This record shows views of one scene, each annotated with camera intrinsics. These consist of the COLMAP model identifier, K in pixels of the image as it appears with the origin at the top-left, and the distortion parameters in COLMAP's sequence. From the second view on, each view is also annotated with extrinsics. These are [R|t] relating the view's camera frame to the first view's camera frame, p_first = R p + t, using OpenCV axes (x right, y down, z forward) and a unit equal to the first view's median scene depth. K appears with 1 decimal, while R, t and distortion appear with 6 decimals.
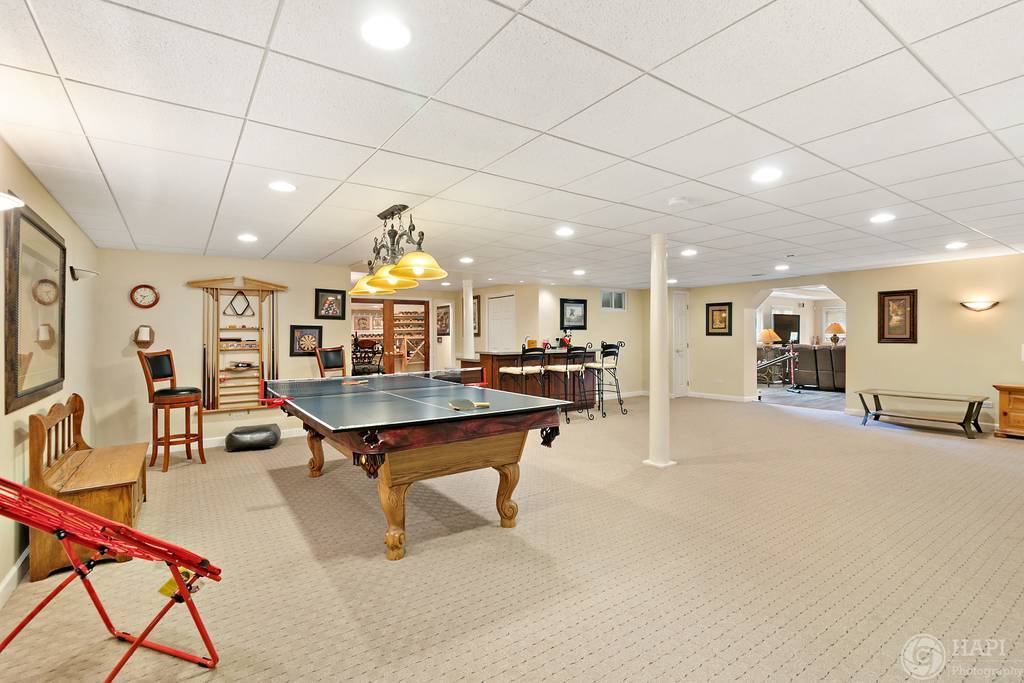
lens RADIAL K [[480.7, 0, 512.0], [0, 480.7, 341.5], [0, 0, 1]] dist [0.000008, 0.000038]
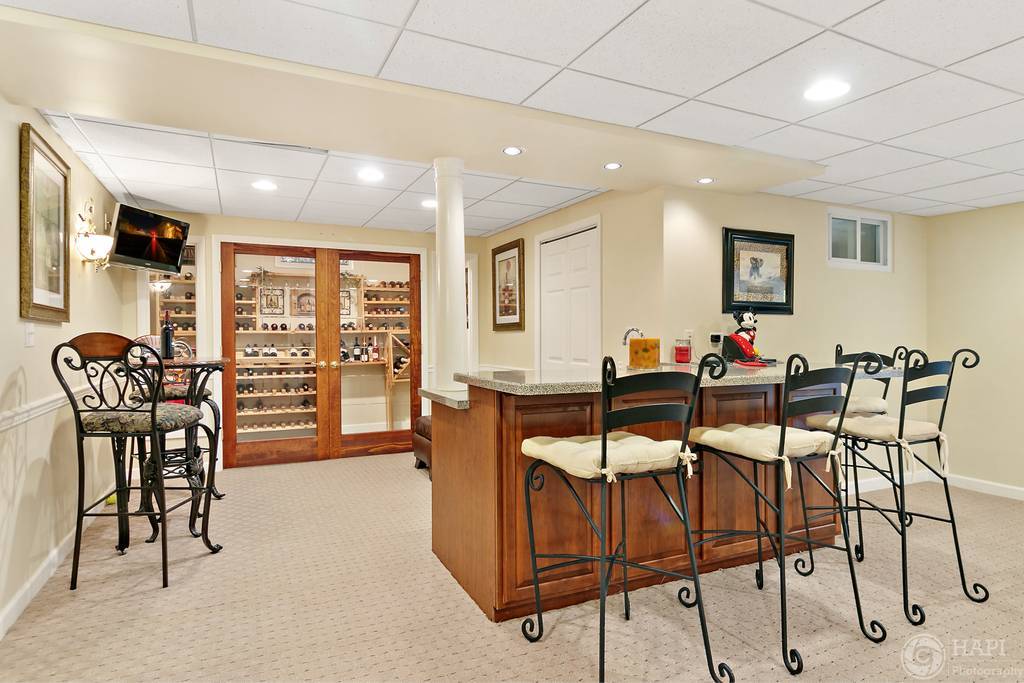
lens RADIAL K [[574.1, 0, 512.0], [0, 574.1, 341.5], [0, 0, 1]] dist [0.116776, -0.000065]
pose [[0.985591, 0.013638, -0.168595, 0.017961], [-0.013292, 0.999907, 0.003182, -0.001751], [0.168622, -0.000895, 0.985680, 0.532533]]
